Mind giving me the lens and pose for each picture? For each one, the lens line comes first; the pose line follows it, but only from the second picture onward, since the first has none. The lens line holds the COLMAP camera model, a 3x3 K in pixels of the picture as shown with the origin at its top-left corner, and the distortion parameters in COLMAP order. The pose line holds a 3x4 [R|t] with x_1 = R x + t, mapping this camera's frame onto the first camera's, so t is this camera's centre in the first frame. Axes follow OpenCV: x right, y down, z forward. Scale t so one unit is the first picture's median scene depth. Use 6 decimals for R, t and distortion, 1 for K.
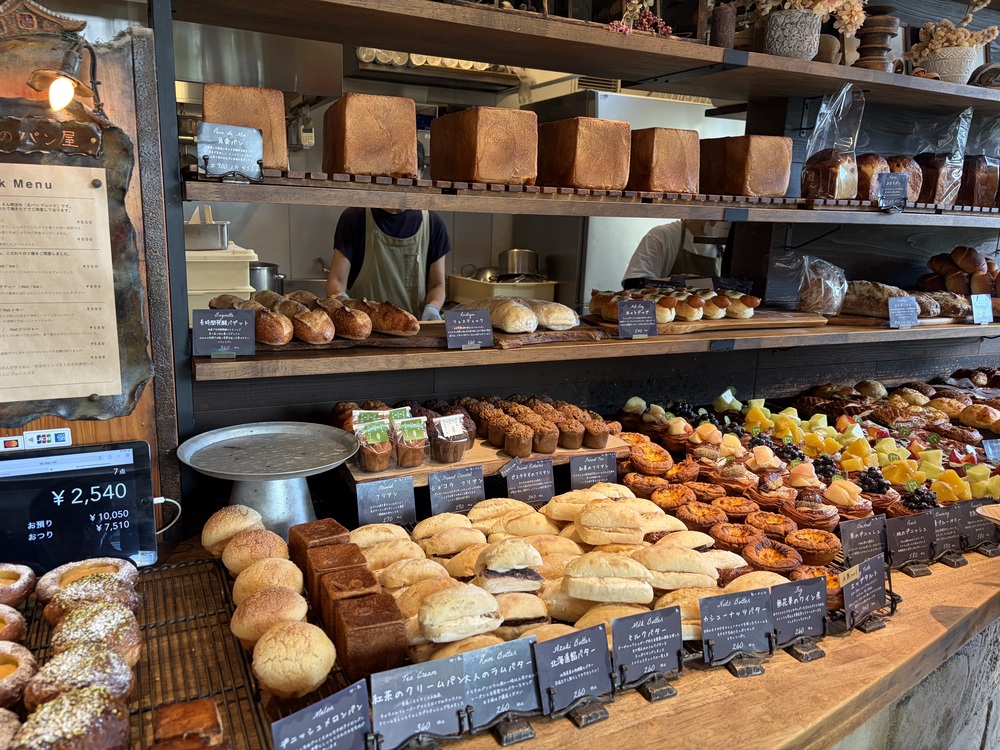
lens RADIAL K [[781.3, 0, 500.3], [0, 781.3, 380.2], [0, 0, 1]] dist [-0.033536, -0.002077]
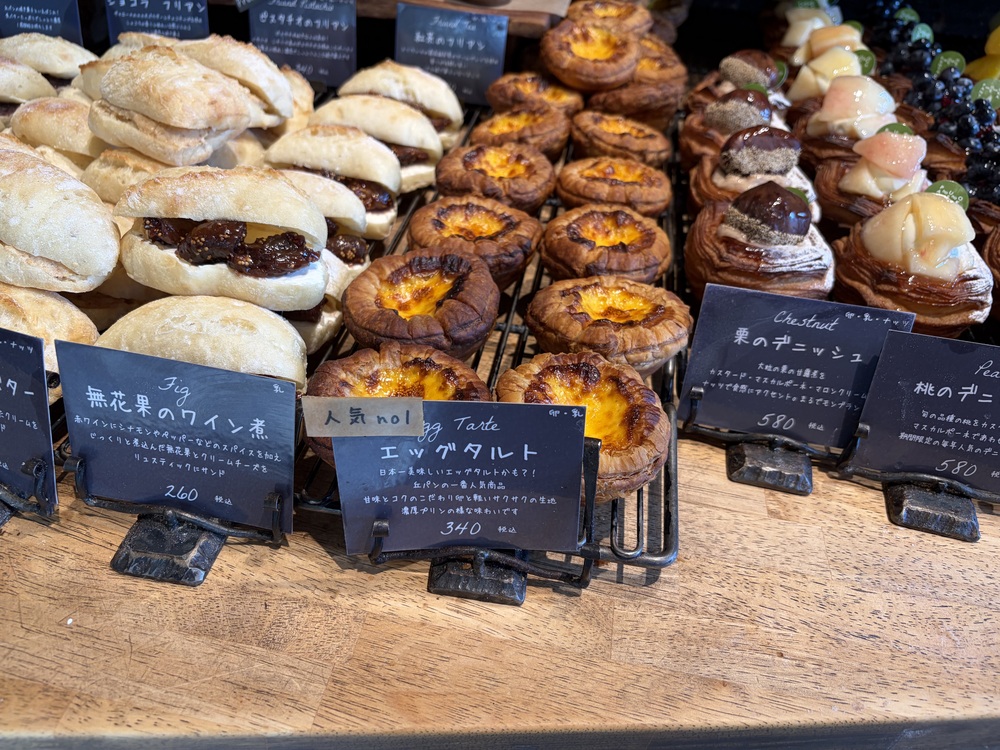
lens RADIAL K [[781.3, 0, 500.0], [0, 781.3, 375.1], [0, 0, 1]] dist [-0.033536, -0.002077]
pose [[0.802338, 0.375896, -0.463633, 0.525699], [-0.141572, 0.874459, 0.463982, 0.074288], [0.579837, -0.306633, 0.754828, 0.673943]]
